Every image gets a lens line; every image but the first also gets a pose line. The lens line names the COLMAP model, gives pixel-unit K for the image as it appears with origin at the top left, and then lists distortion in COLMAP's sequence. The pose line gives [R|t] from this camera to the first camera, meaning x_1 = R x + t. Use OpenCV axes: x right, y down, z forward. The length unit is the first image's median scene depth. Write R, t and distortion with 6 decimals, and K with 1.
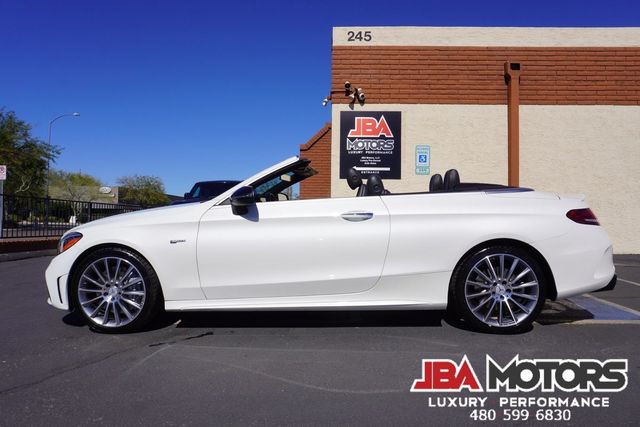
lens RADIAL K [[425.2, 0, 319.2], [0, 425.2, 211.7], [0, 0, 1]] dist [-0.050818, 0.026505]
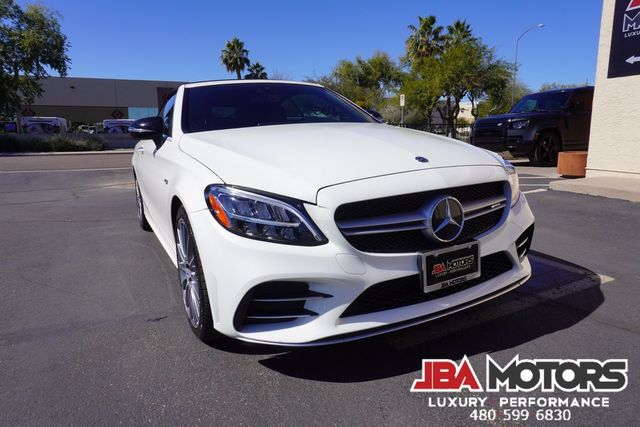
lens RADIAL K [[425.2, 0, 323.5], [0, 425.2, 210.9], [0, 0, 1]] dist [-0.050818, 0.026505]
pose [[0.457259, 0.141551, -0.877996, 0.466195], [0.039228, 0.983081, 0.178923, -0.004692], [0.888468, -0.116257, 0.443970, 0.256378]]
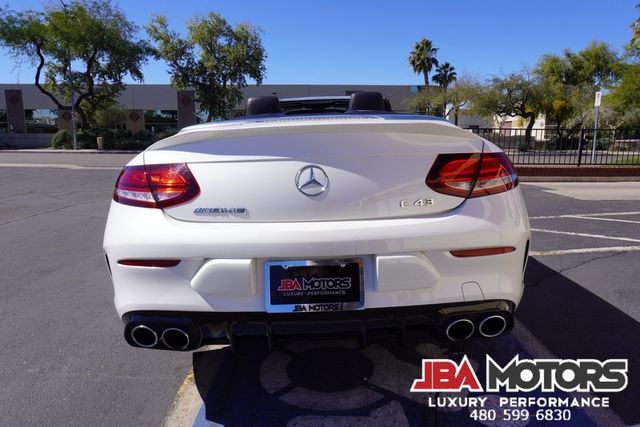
lens RADIAL K [[425.2, 0, 319.2], [0, 425.2, 212.9], [0, 0, 1]] dist [-0.050818, 0.026505]
pose [[0.022422, 0.163941, -0.986215, 0.412569], [0.027745, 0.985981, 0.164533, -0.010798], [0.999364, -0.031052, 0.017559, 0.434653]]
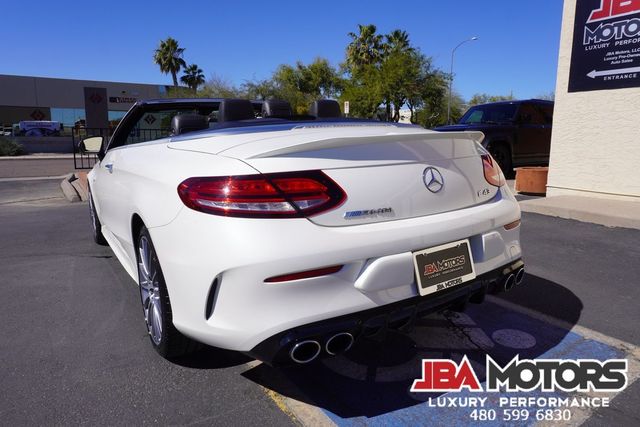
lens RADIAL K [[425.2, 0, 322.2], [0, 425.2, 211.1], [0, 0, 1]] dist [-0.050818, 0.026505]
pose [[0.574212, 0.128050, -0.808631, 0.381666], [0.023571, 0.984698, 0.172668, -0.016602], [0.818368, -0.118208, 0.562407, 0.292012]]
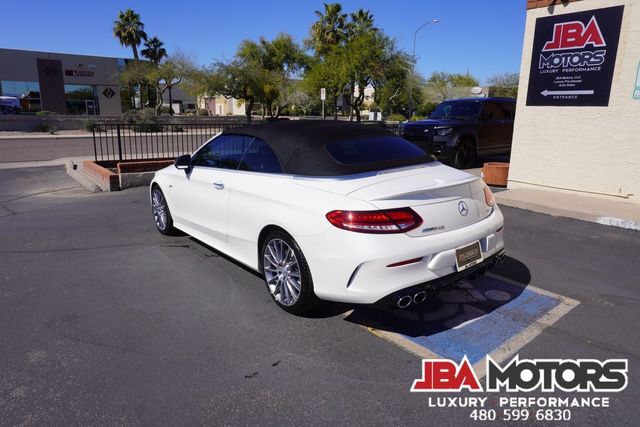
lens RADIAL K [[425.2, 0, 321.4], [0, 425.2, 209.9], [0, 0, 1]] dist [-0.050818, 0.026505]
pose [[0.649052, 0.169340, -0.741657, 0.433539], [0.010704, 0.972781, 0.231478, -0.073709], [0.760669, -0.158180, 0.629573, 0.142992]]
